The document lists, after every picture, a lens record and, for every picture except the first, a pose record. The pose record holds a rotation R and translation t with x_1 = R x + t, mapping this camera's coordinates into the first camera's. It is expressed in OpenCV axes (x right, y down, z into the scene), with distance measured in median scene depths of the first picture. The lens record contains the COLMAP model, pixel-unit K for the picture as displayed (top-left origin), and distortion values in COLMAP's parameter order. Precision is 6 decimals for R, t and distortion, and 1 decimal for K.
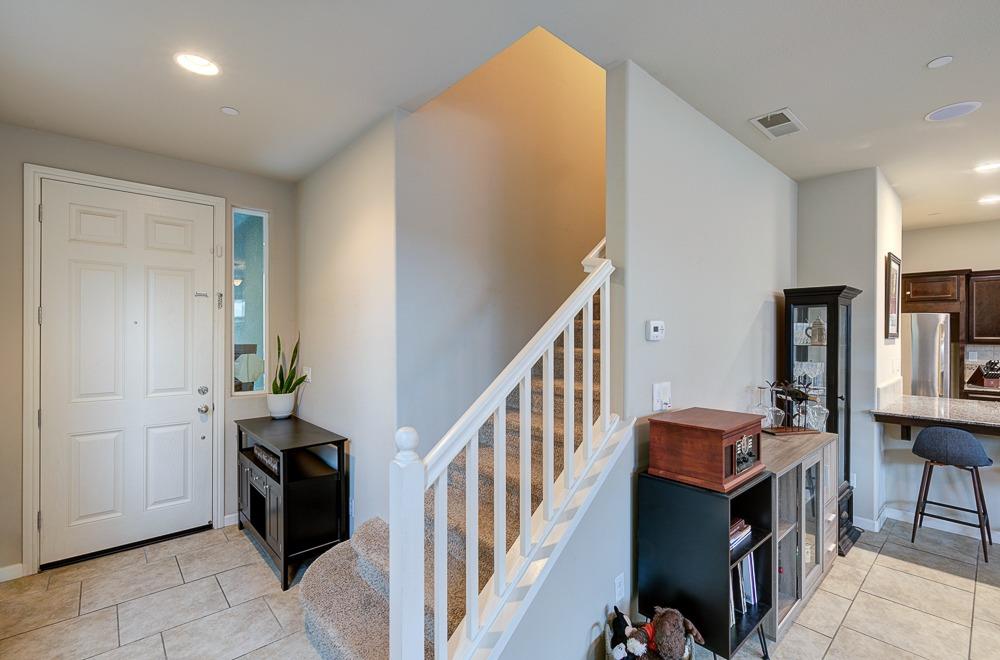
lens RADIAL K [[436.2, 0, 515.3], [0, 436.2, 333.4], [0, 0, 1]] dist [0.009621, -0.000214]
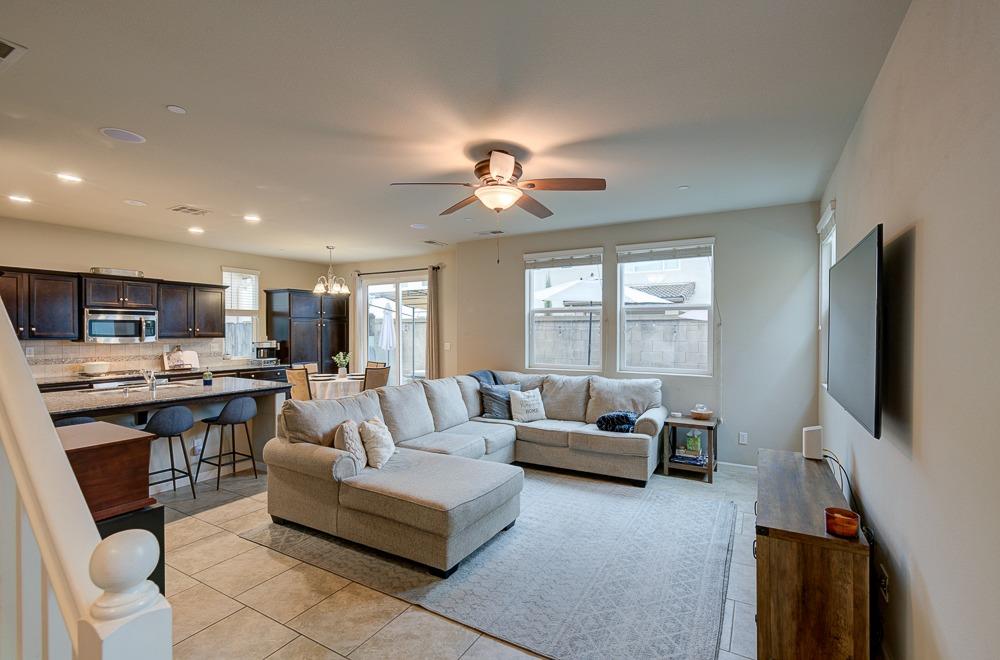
lens RADIAL K [[436.2, 0, 506.0], [0, 436.2, 334.9], [0, 0, 1]] dist [0.009621, -0.000214]
pose [[-0.292370, -0.010243, 0.956251, -0.201054], [-0.001236, 0.999946, 0.010333, 0.001456], [-0.956305, 0.001840, -0.292366, 0.189670]]
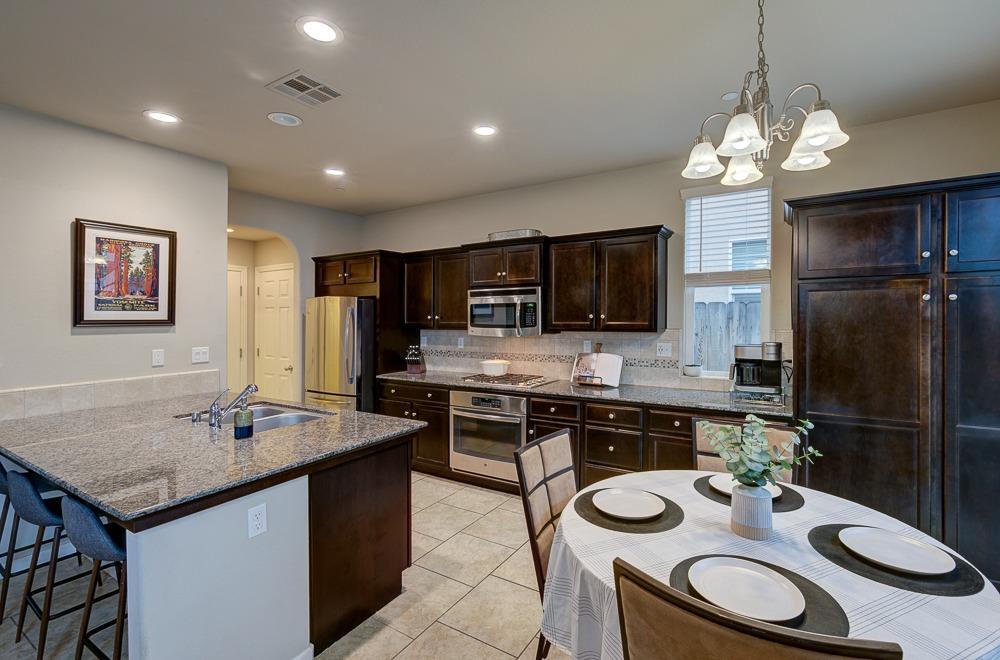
lens RADIAL K [[439.4, 0, 482.1], [0, 439.4, 314.1], [0, 0, 1]] dist [-0.009391, 0.002042]
pose [[0.967903, -0.007041, 0.251224, 0.988798], [0.008904, 0.999941, -0.006277, -0.000439], [-0.251165, 0.008312, 0.967909, 0.038863]]
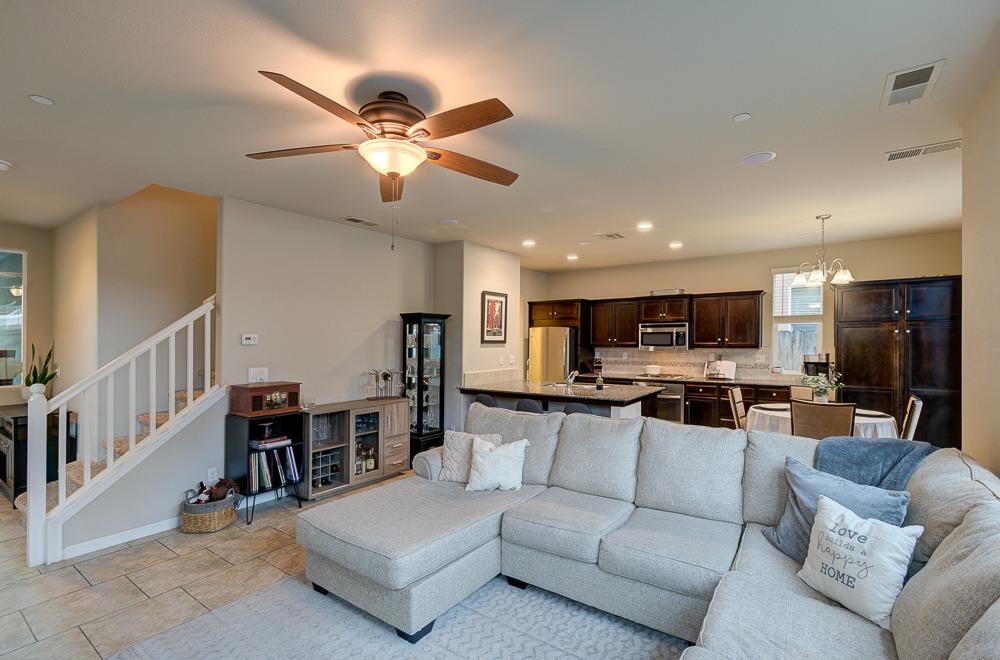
lens RADIAL K [[439.4, 0, 501.1], [0, 439.4, 334.0], [0, 0, 1]] dist [-0.009391, 0.002042]
pose [[0.975818, -0.000278, 0.218583, 0.409395], [0.003629, 0.999882, -0.014929, 0.000781], [-0.218553, 0.015361, 0.975704, -0.447193]]
